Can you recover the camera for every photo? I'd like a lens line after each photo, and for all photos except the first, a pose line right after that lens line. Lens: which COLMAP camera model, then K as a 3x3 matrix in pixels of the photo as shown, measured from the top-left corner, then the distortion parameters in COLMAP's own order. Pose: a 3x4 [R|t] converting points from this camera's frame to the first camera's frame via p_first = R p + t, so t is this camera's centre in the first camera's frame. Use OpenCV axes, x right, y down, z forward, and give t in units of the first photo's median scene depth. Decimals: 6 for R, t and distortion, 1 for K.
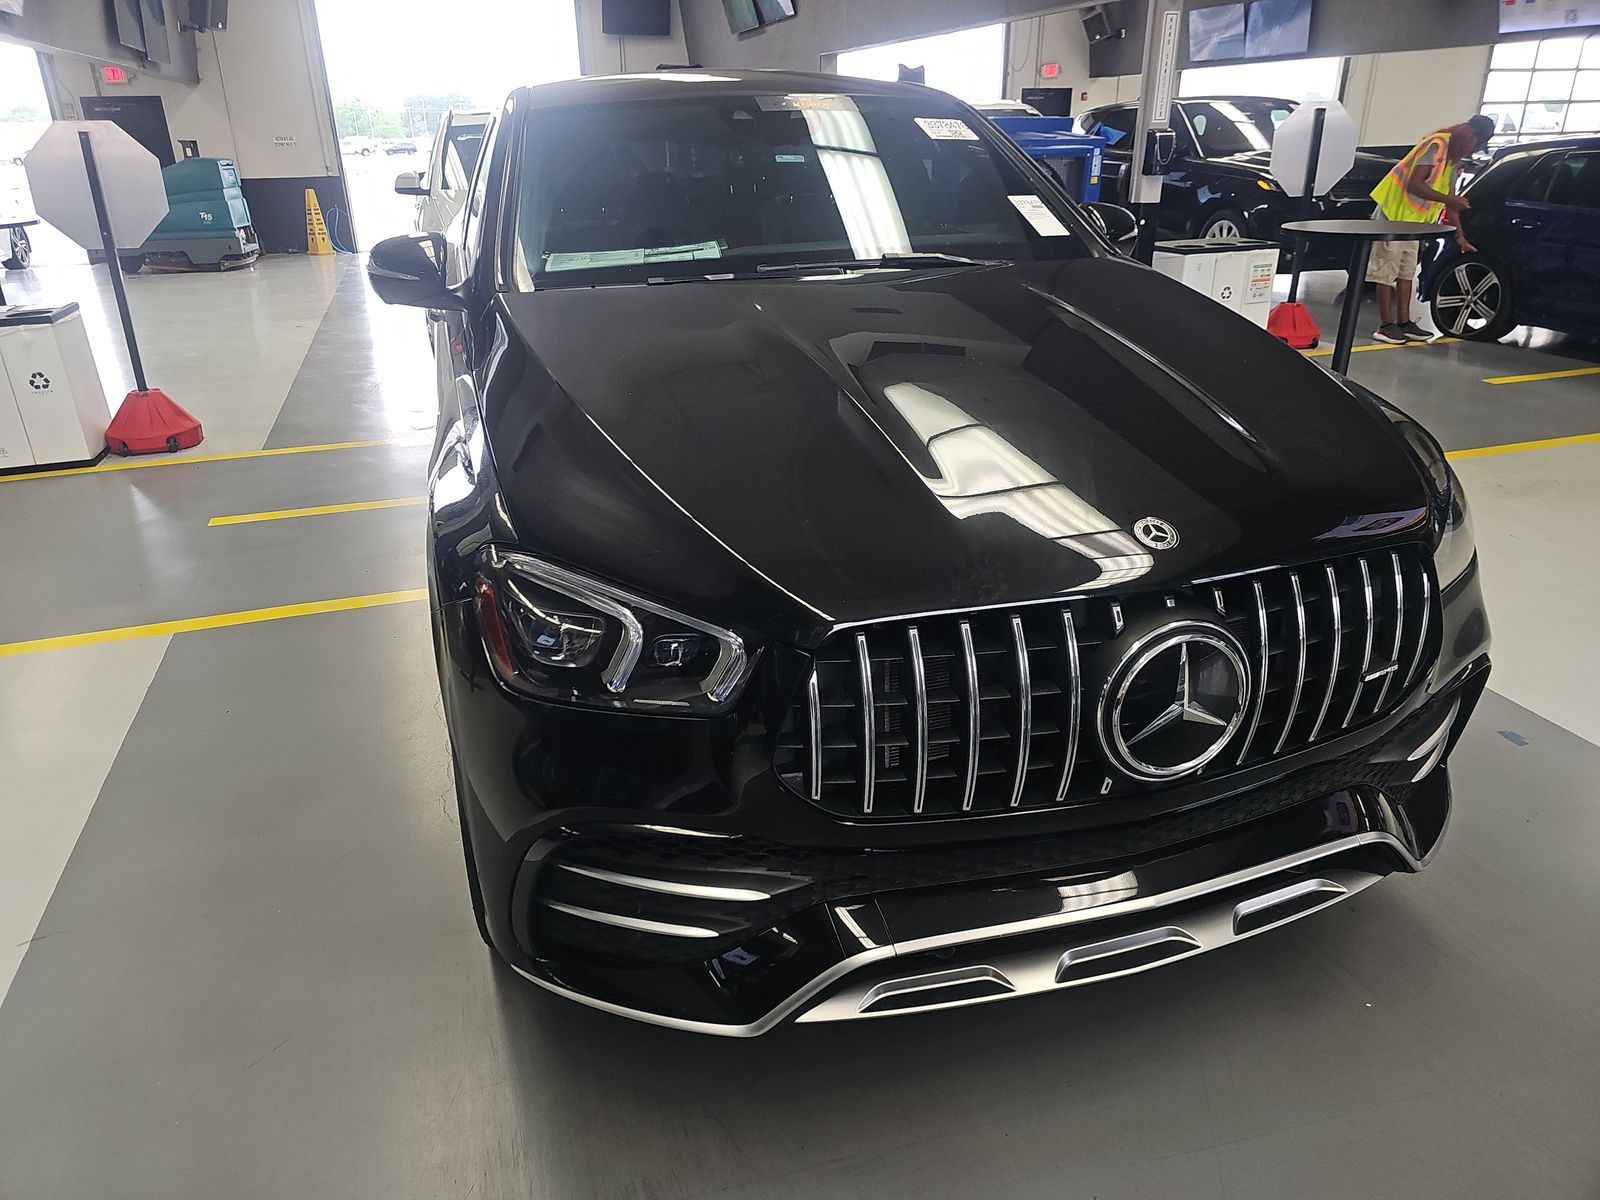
lens RADIAL K [[1068.2, 0, 798.9], [0, 1068.2, 600.6], [0, 0, 1]] dist [0.039242, -0.042972]
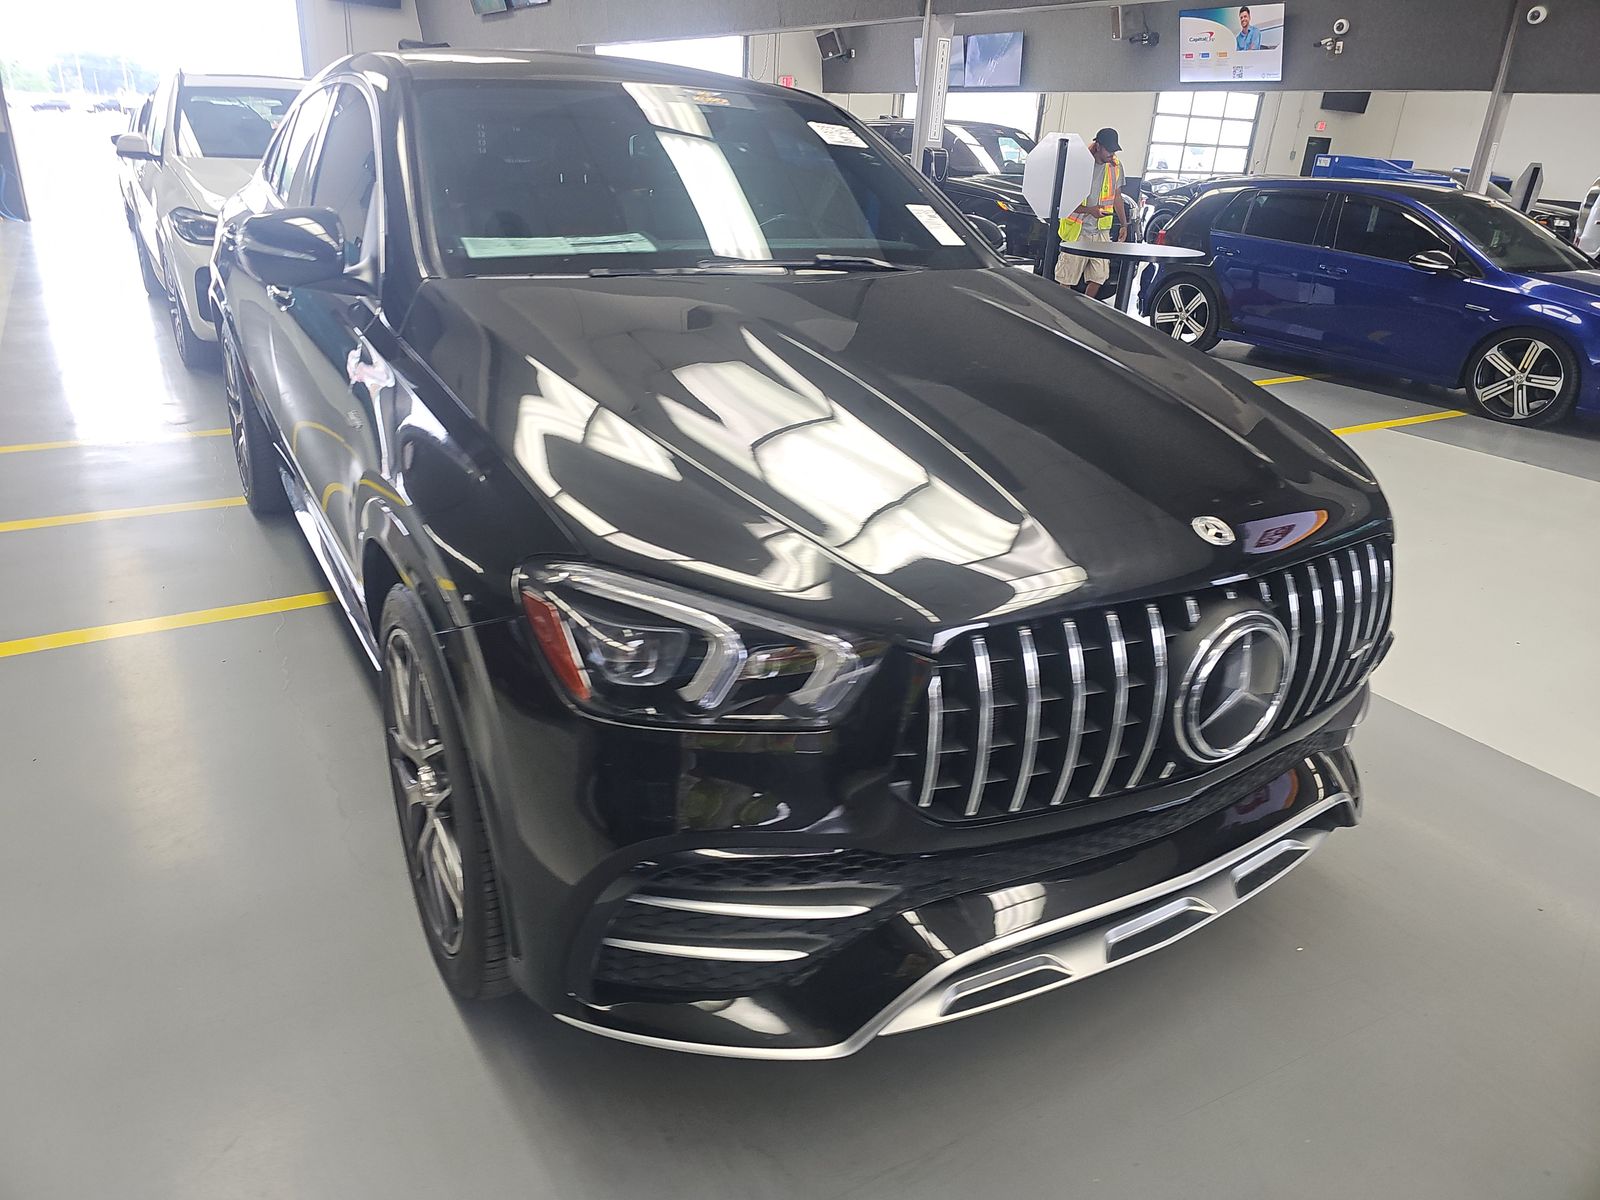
lens RADIAL K [[1069.6, 0, 795.2], [0, 1069.6, 574.1], [0, 0, 1]] dist [0.040877, -0.046690]
pose [[0.967052, -0.028611, 0.252965, -0.145683], [0.033883, 0.999289, -0.016507, -0.006415], [-0.252313, 0.024534, 0.967335, 0.028802]]
